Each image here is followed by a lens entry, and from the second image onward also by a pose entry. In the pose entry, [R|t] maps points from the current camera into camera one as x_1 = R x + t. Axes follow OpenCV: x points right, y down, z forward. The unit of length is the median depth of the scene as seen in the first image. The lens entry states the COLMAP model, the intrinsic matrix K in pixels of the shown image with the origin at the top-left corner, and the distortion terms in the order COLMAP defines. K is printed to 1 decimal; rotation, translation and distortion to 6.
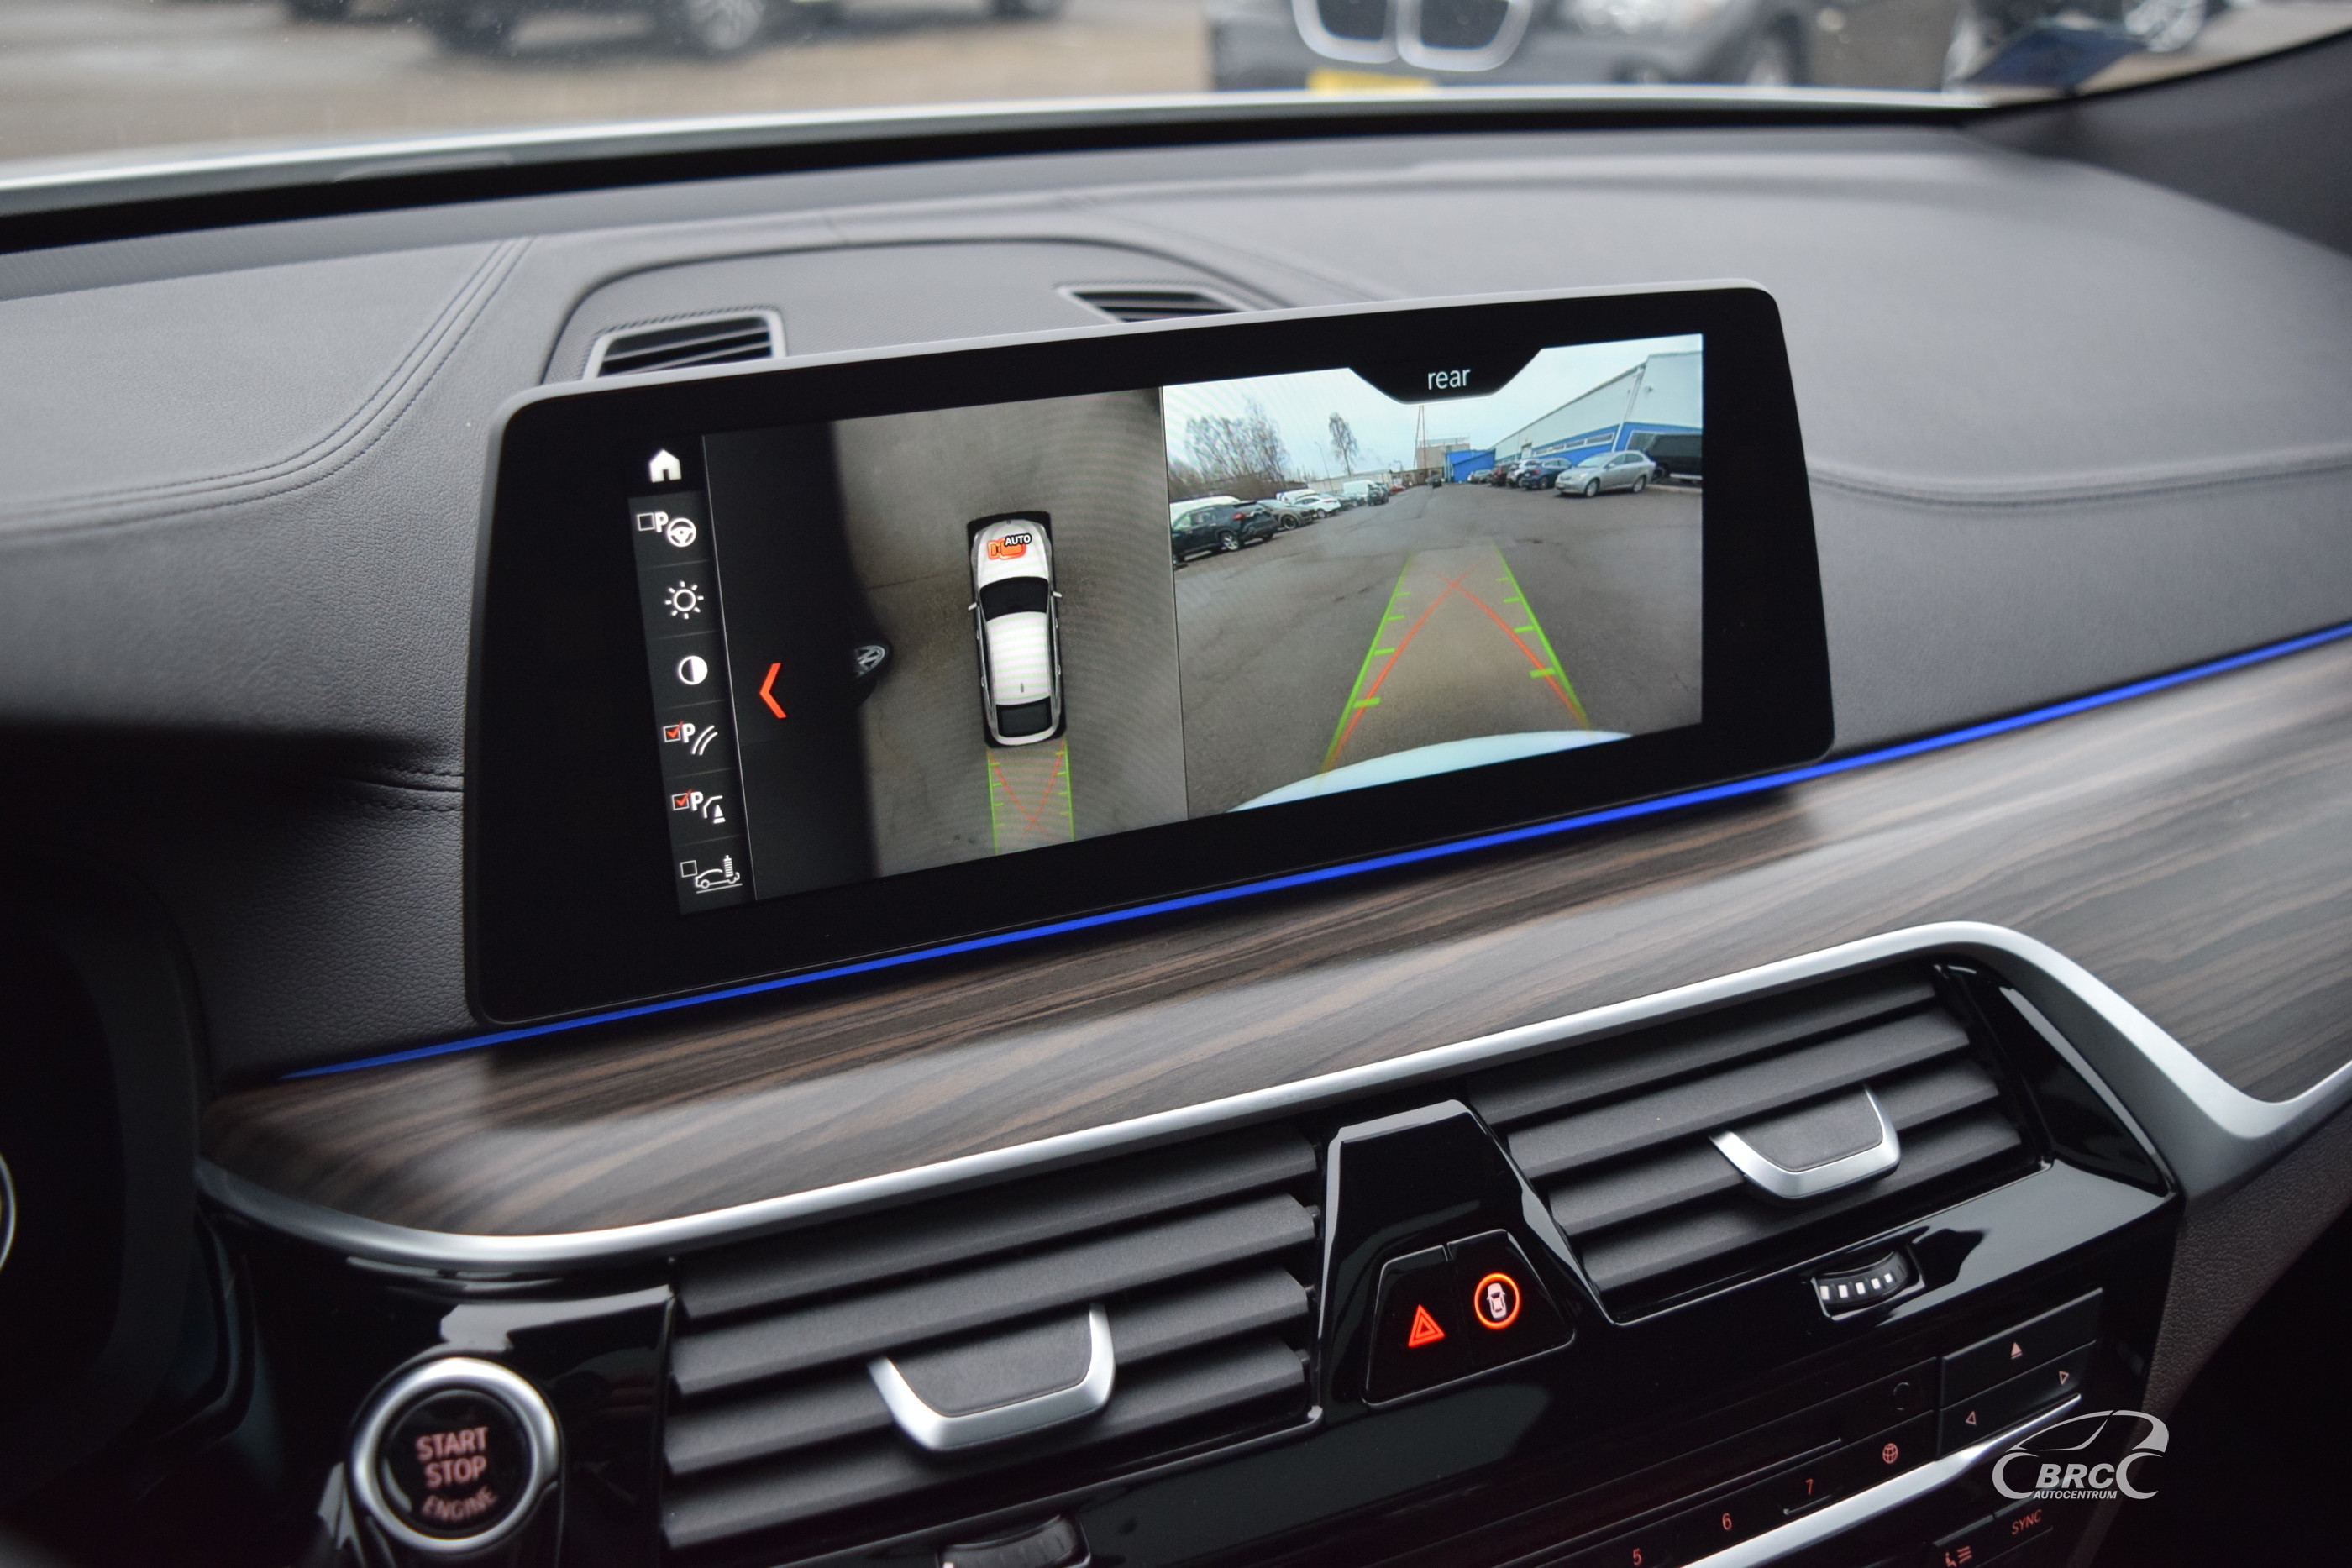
lens RADIAL K [[2175.4, 0, 1187.1], [0, 2175.4, 795.4], [0, 0, 1]] dist [-0.072762, 0.000223]
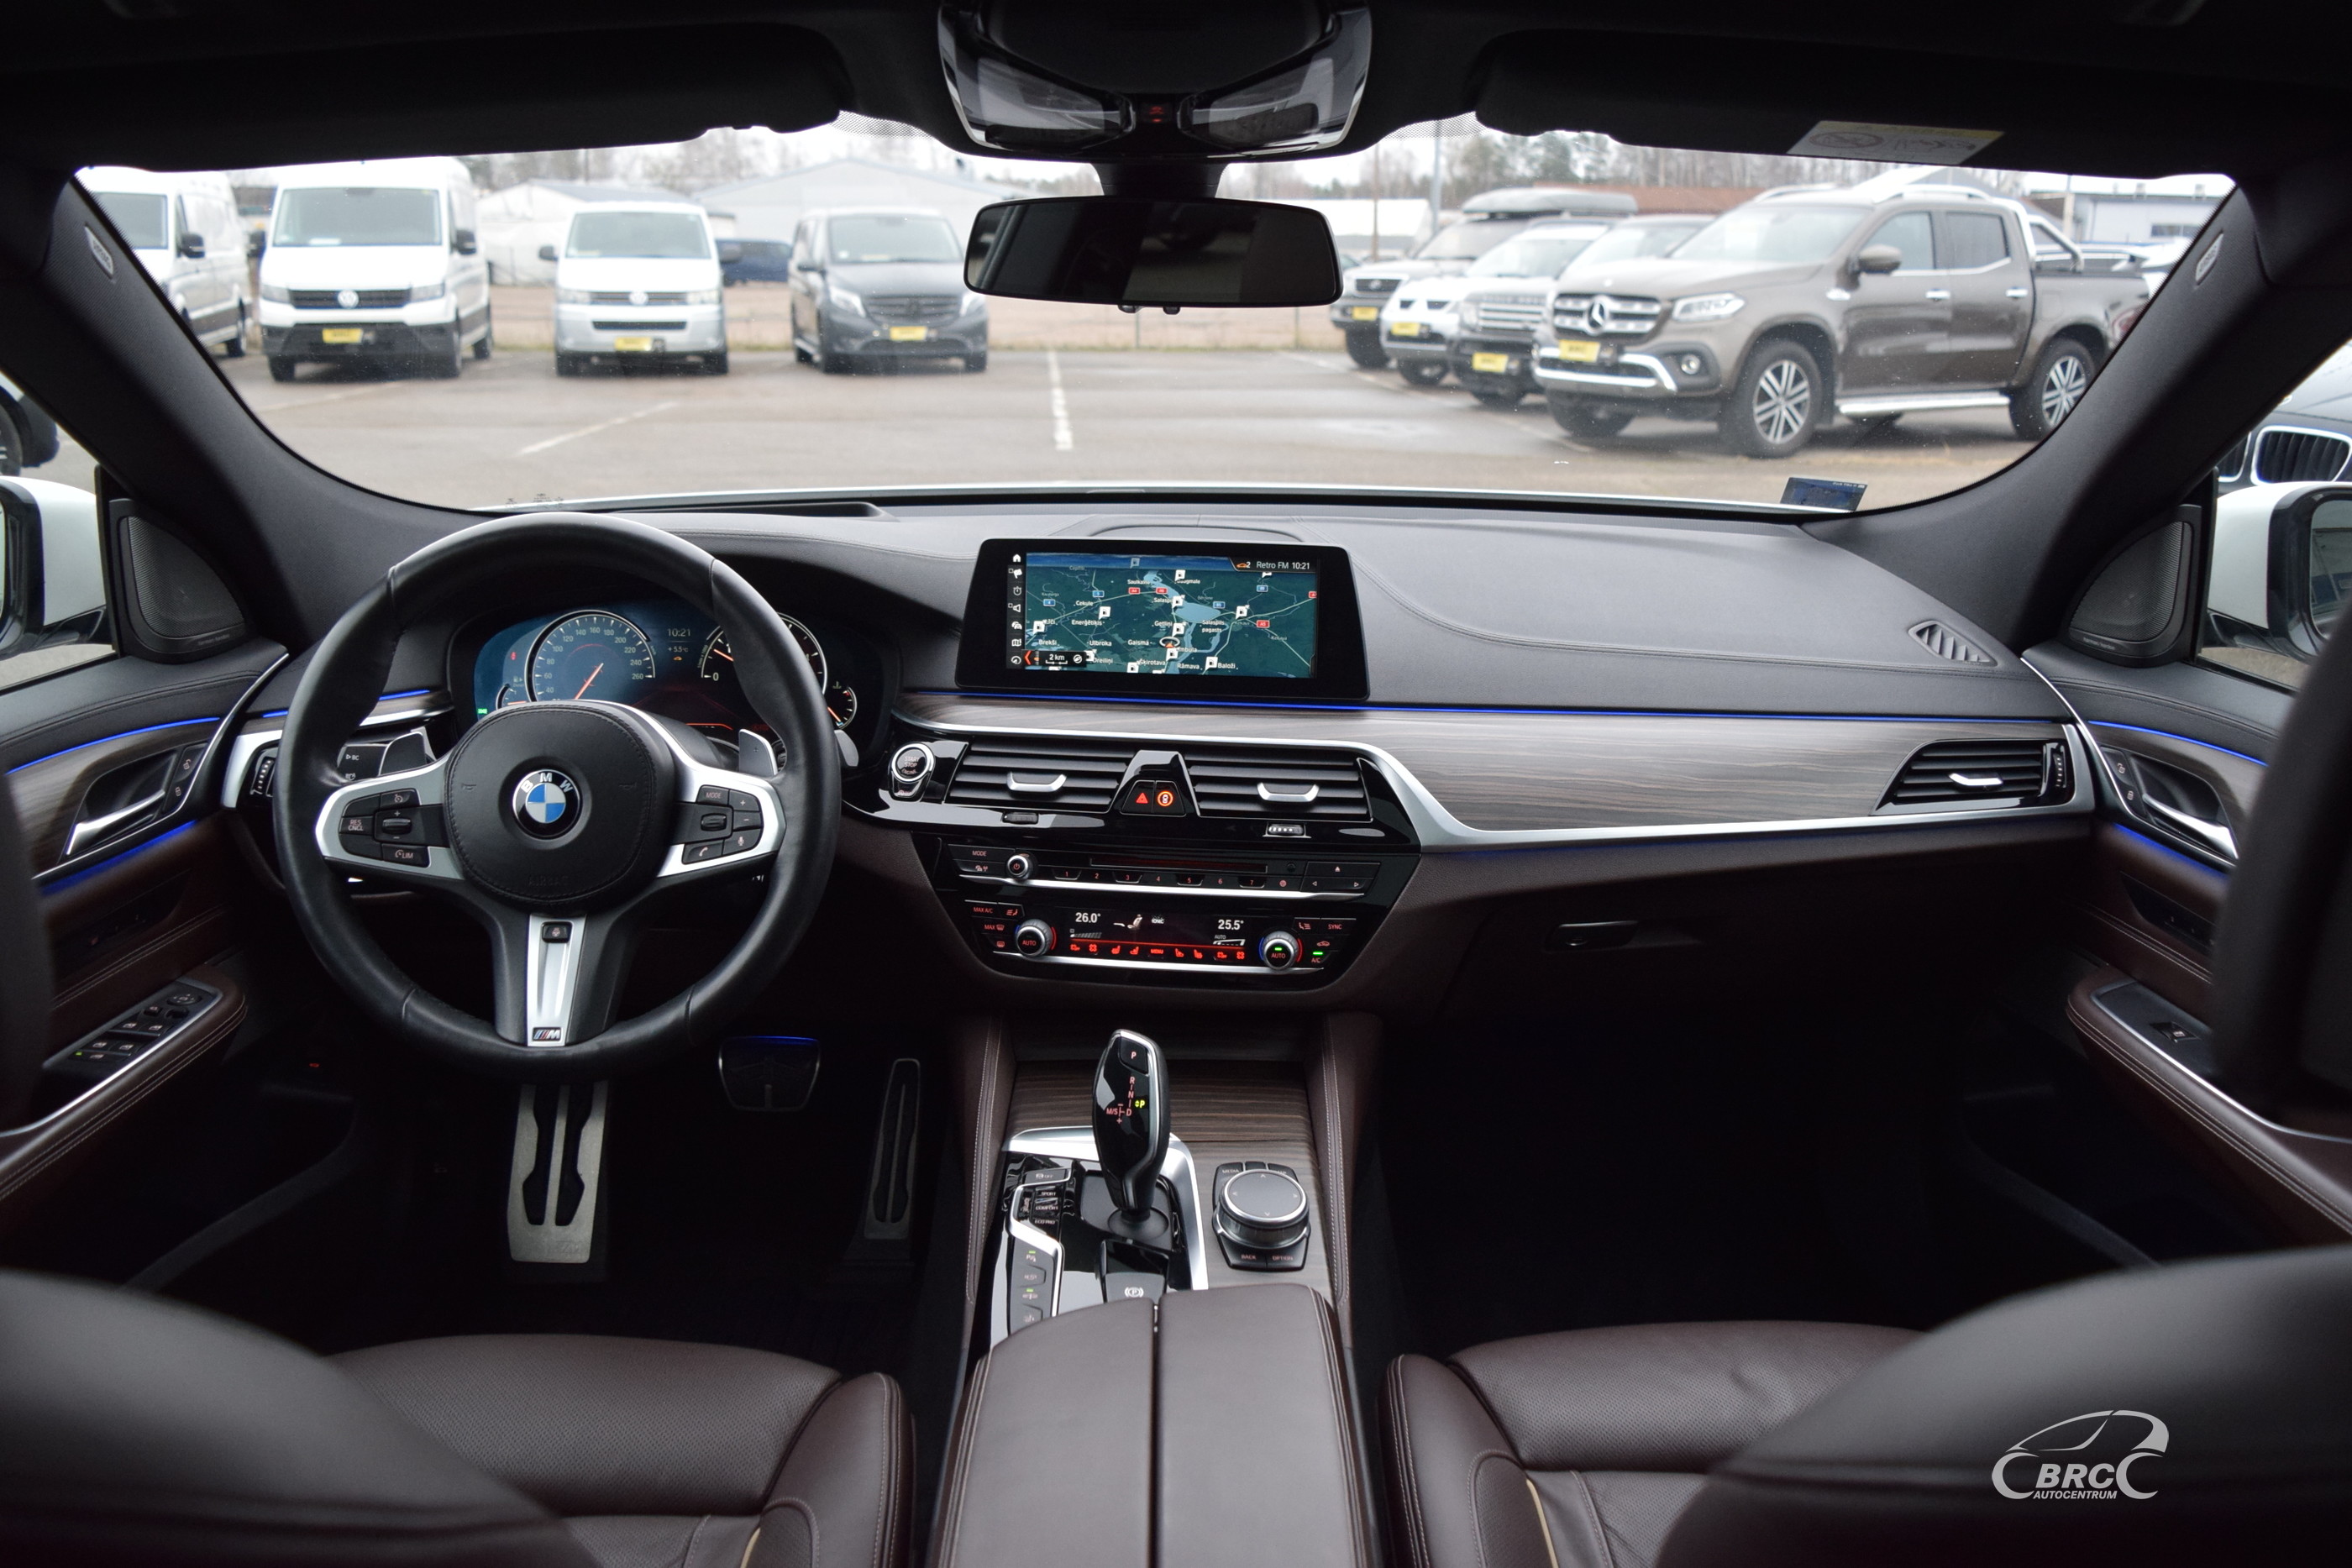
lens RADIAL K [[1847.6, 0, 1181.3], [0, 1847.6, 782.9], [0, 0, 1]] dist [-0.094411, 0.015503]
pose [[0.844205, 0.142550, -0.516718, 1.797709], [-0.216502, 0.972538, -0.085419, 0.472129], [0.490351, 0.183981, 0.851884, -1.683995]]
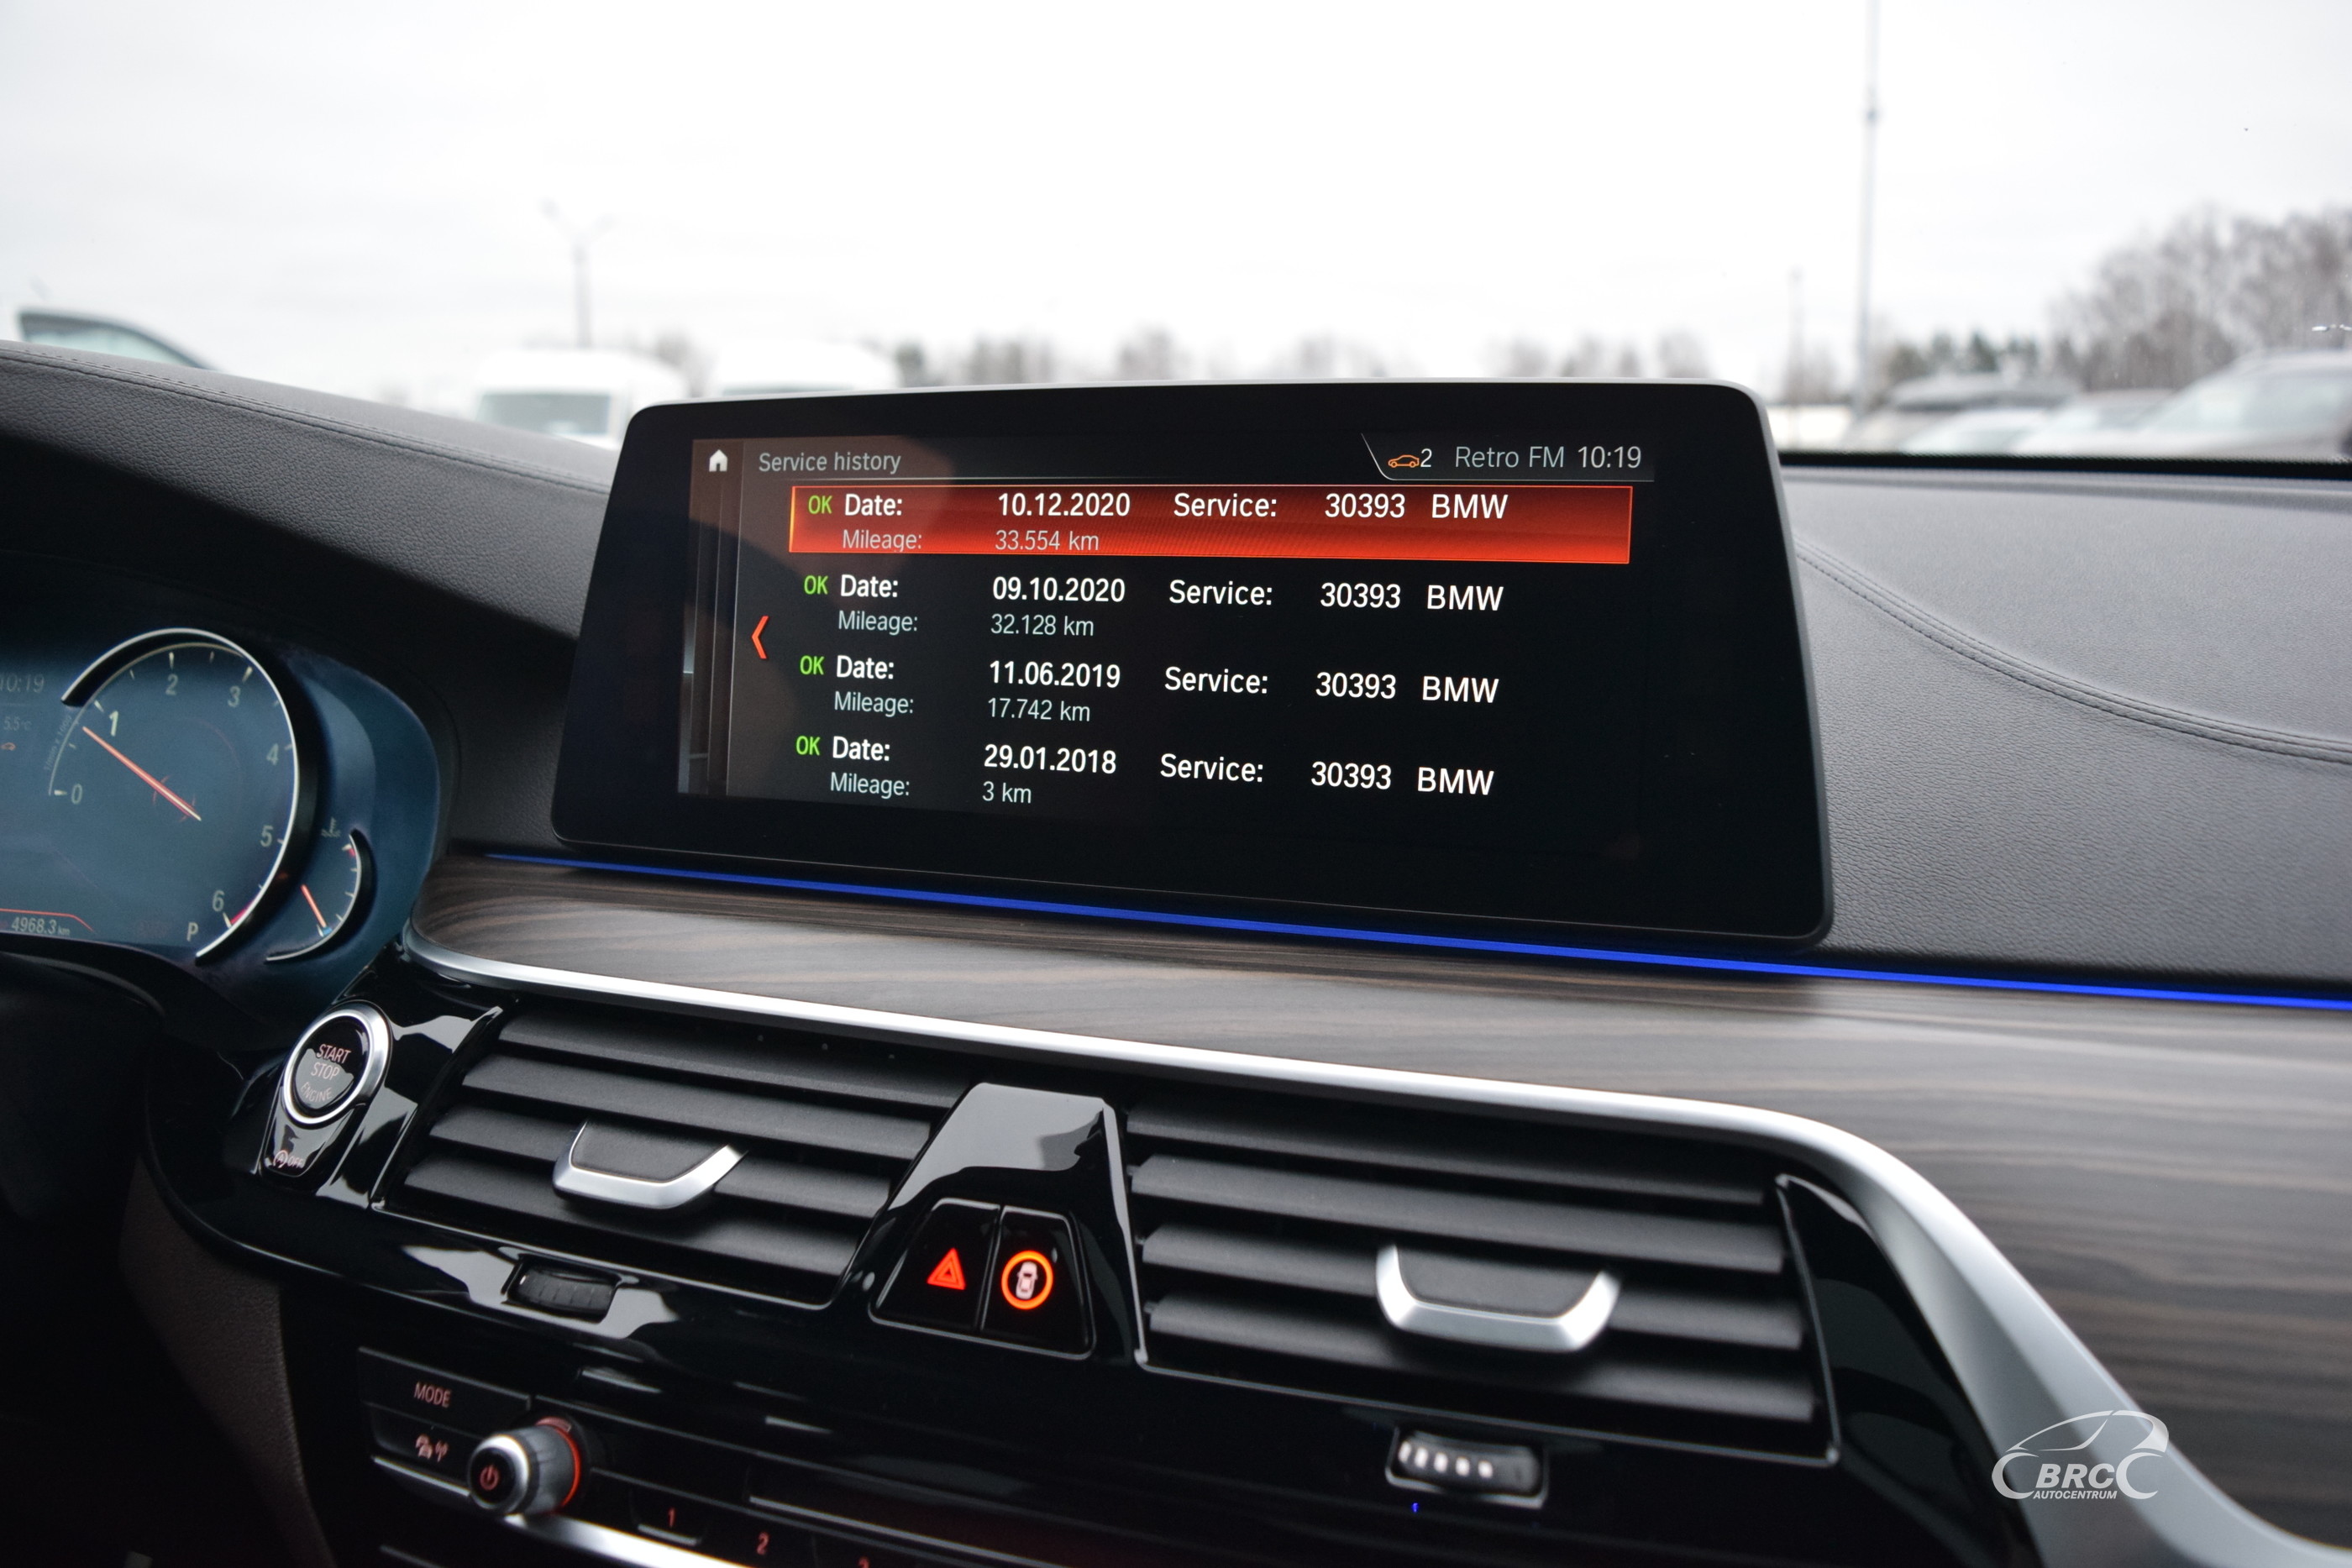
lens RADIAL K [[1853.3, 0, 1173.1], [0, 1853.3, 758.3], [0, 0, 1]] dist [-0.099532, 0.007081]
pose [[0.699742, 0.098957, -0.707508, 0.761122], [-0.283030, 0.947722, -0.147368, 0.112818], [0.655938, 0.303366, 0.691169, 0.393698]]
